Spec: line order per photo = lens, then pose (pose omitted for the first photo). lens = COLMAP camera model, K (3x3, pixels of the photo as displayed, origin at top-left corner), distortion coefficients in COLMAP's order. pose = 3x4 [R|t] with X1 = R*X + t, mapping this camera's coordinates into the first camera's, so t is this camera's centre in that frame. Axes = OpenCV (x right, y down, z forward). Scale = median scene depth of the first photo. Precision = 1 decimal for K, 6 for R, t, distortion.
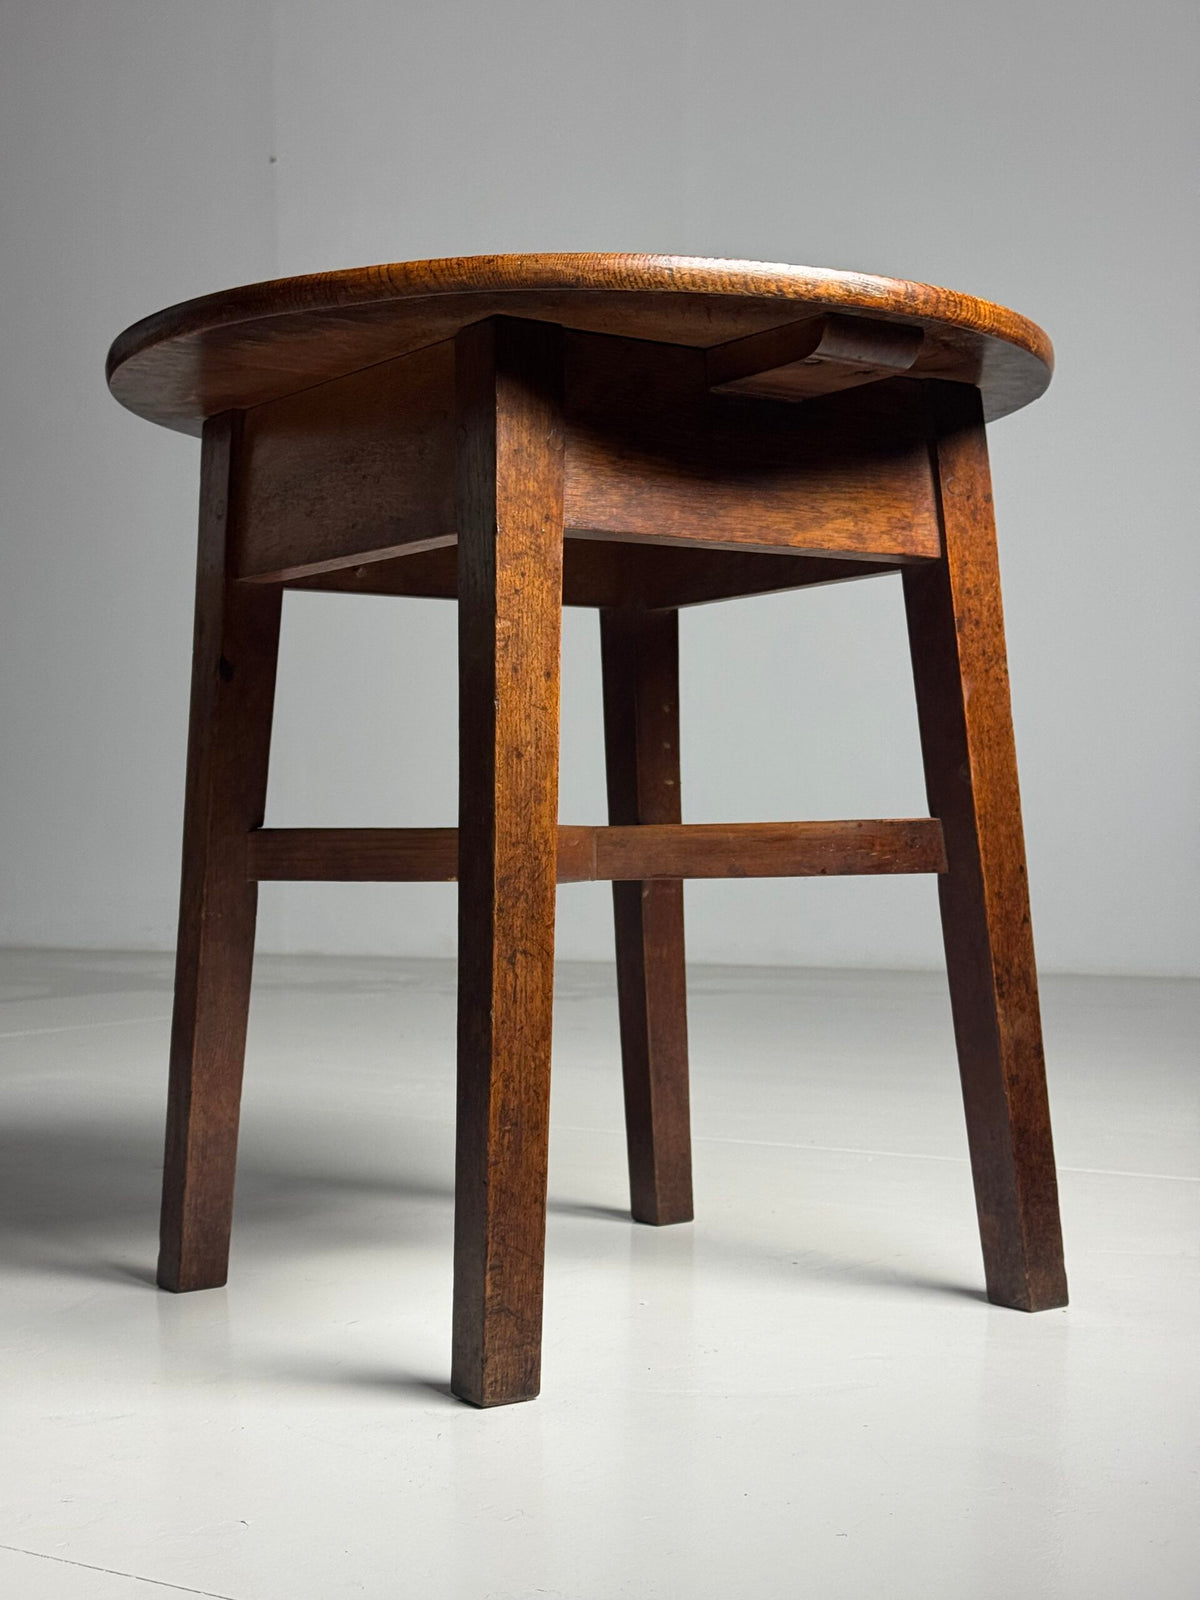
lens RADIAL K [[2240.1, 0, 600.0], [0, 2240.1, 800.0], [0, 0, 1]] dist [0.169796, -0.014682]
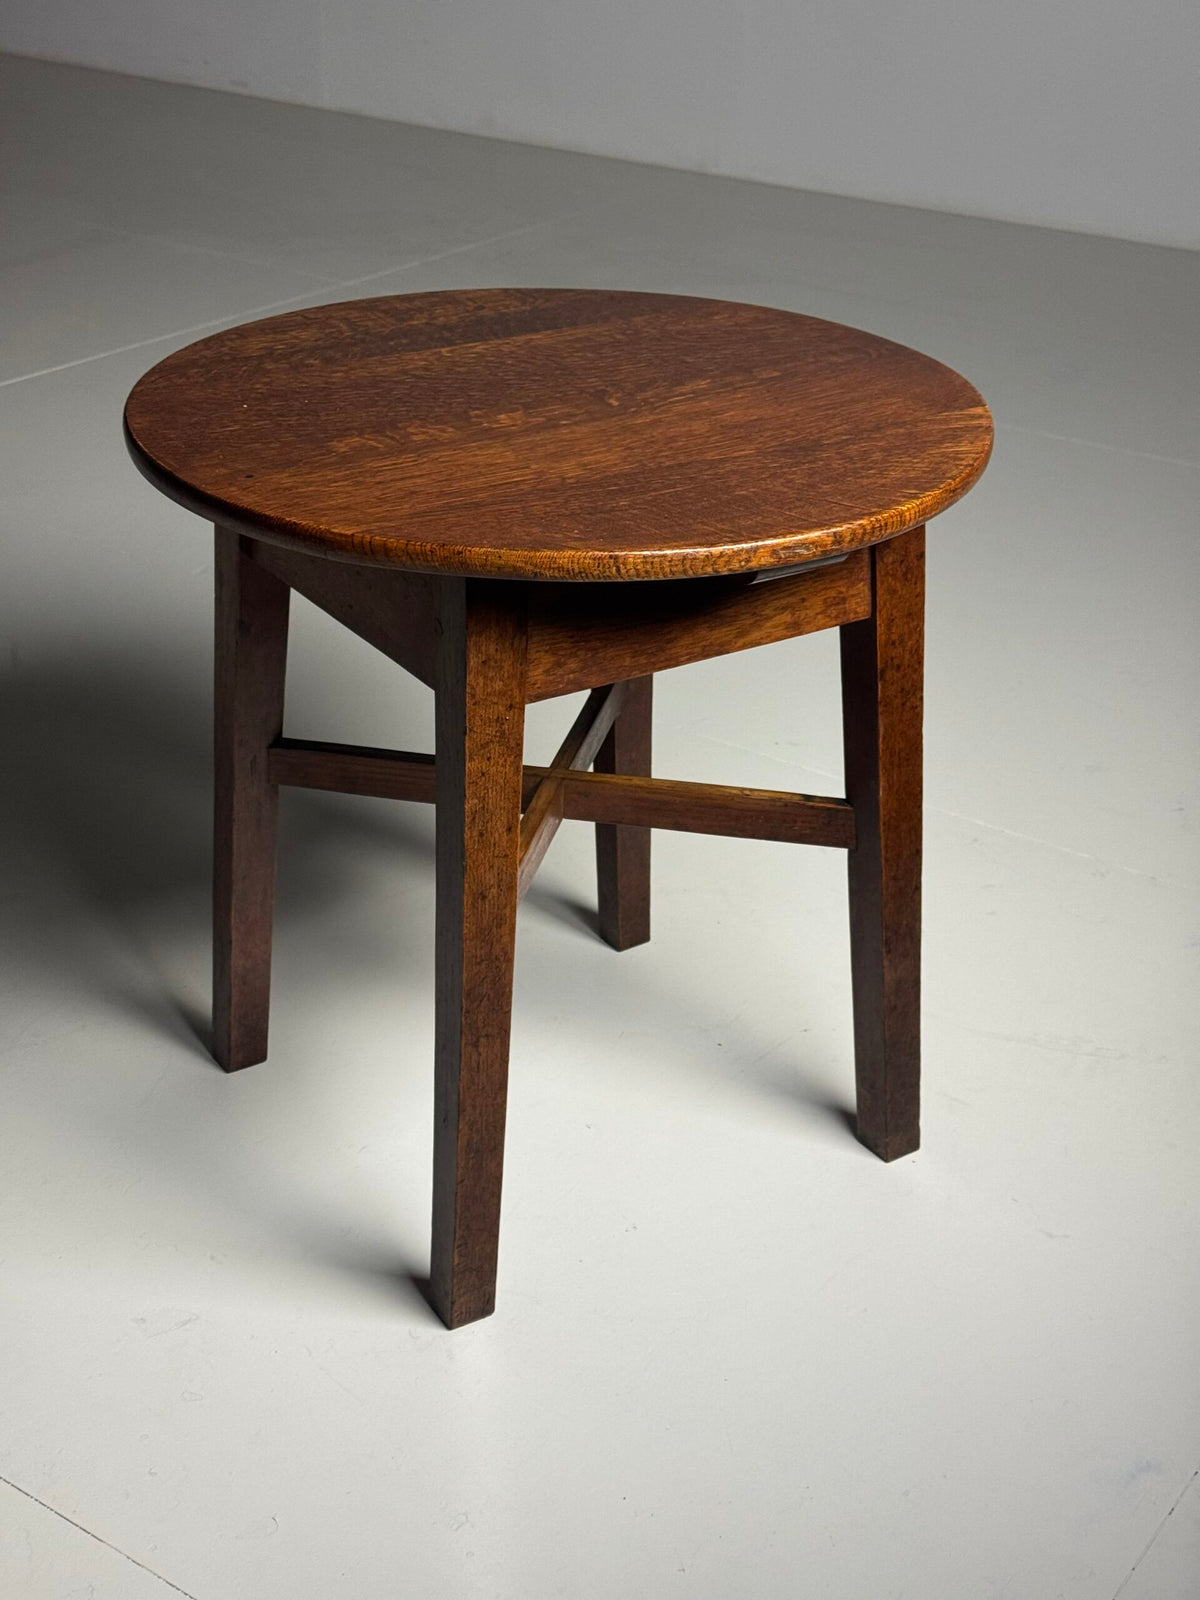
lens RADIAL K [[2251.7, 0, 610.1], [0, 2251.7, 799.3], [0, 0, 1]] dist [0.161938, -0.071612]
pose [[0.998908, 0.044926, -0.012859, 0.039612], [-0.033492, 0.880199, 0.473422, -0.561254], [0.032587, -0.472474, 0.880742, -0.043662]]
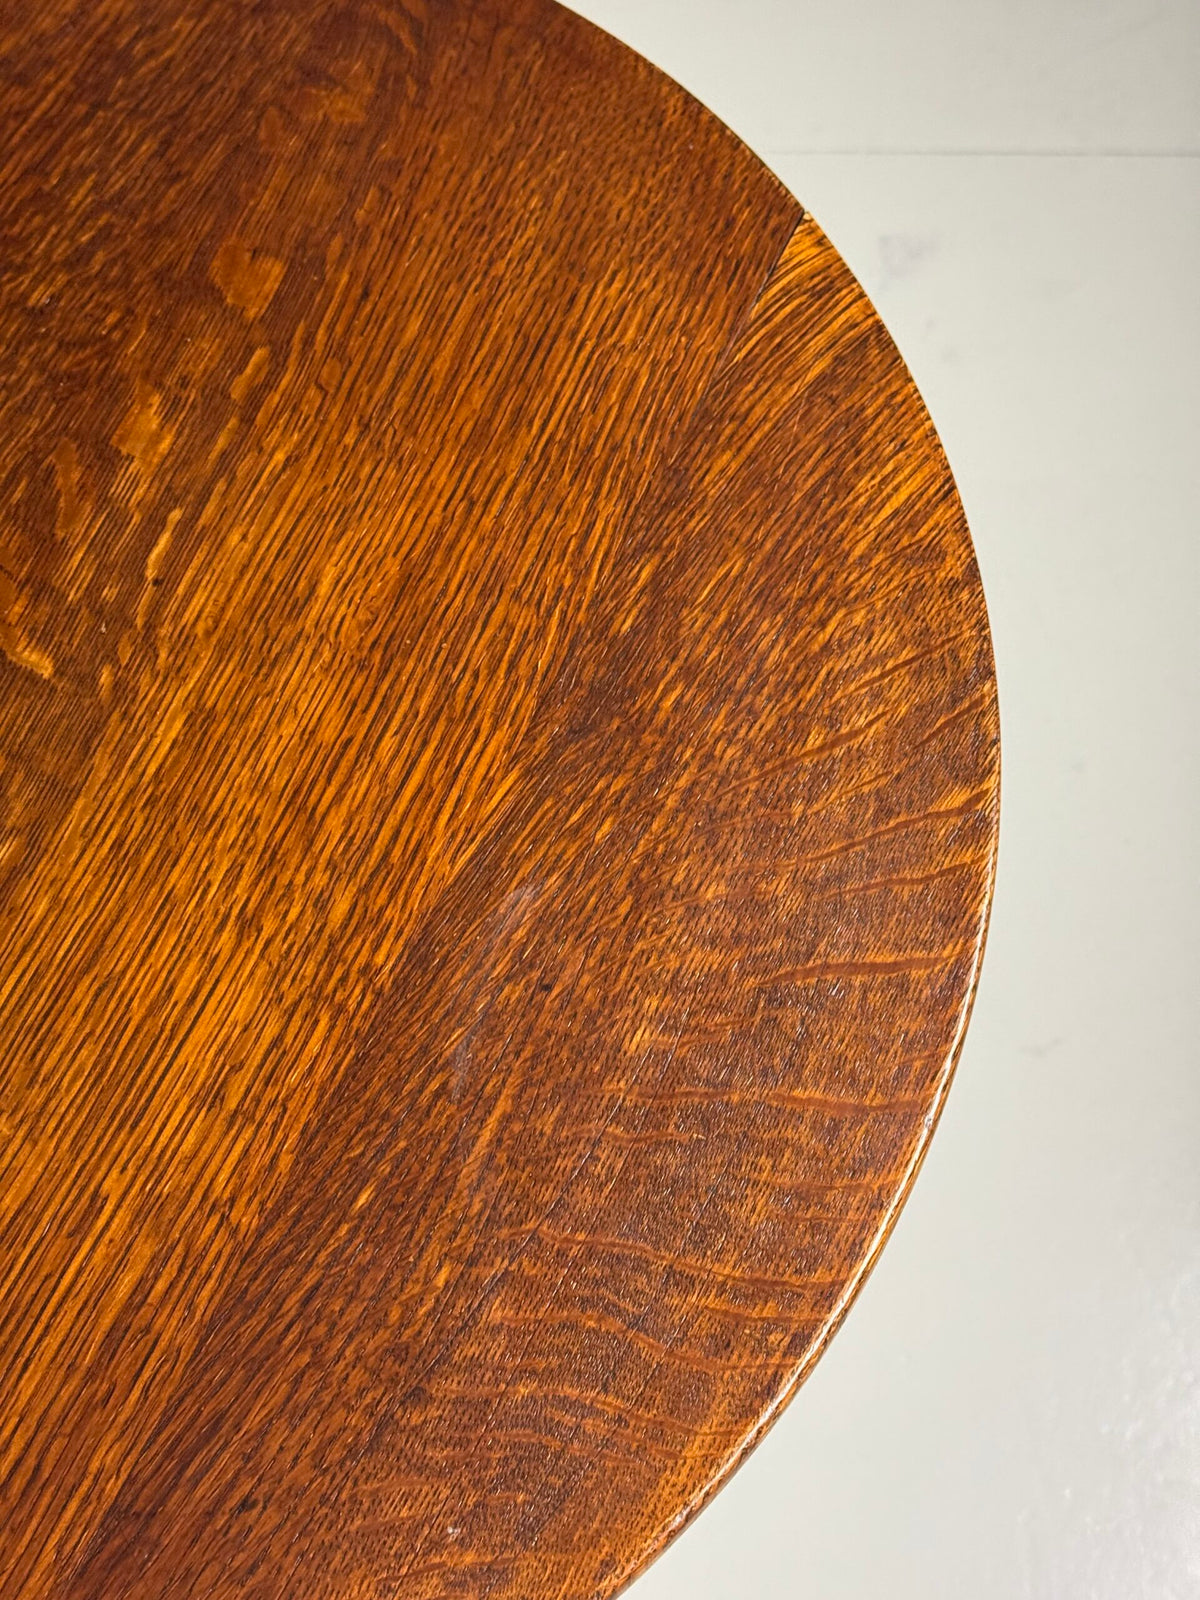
lens RADIAL K [[2251.7, 0, 610.1], [0, 2251.7, 799.3], [0, 0, 1]] dist [0.161938, -0.071612]
pose [[0.855612, -0.483538, 0.184713, 0.018779], [0.002044, 0.360005, 0.932948, -0.609894], [-0.517613, -0.797864, 0.309013, 0.830454]]
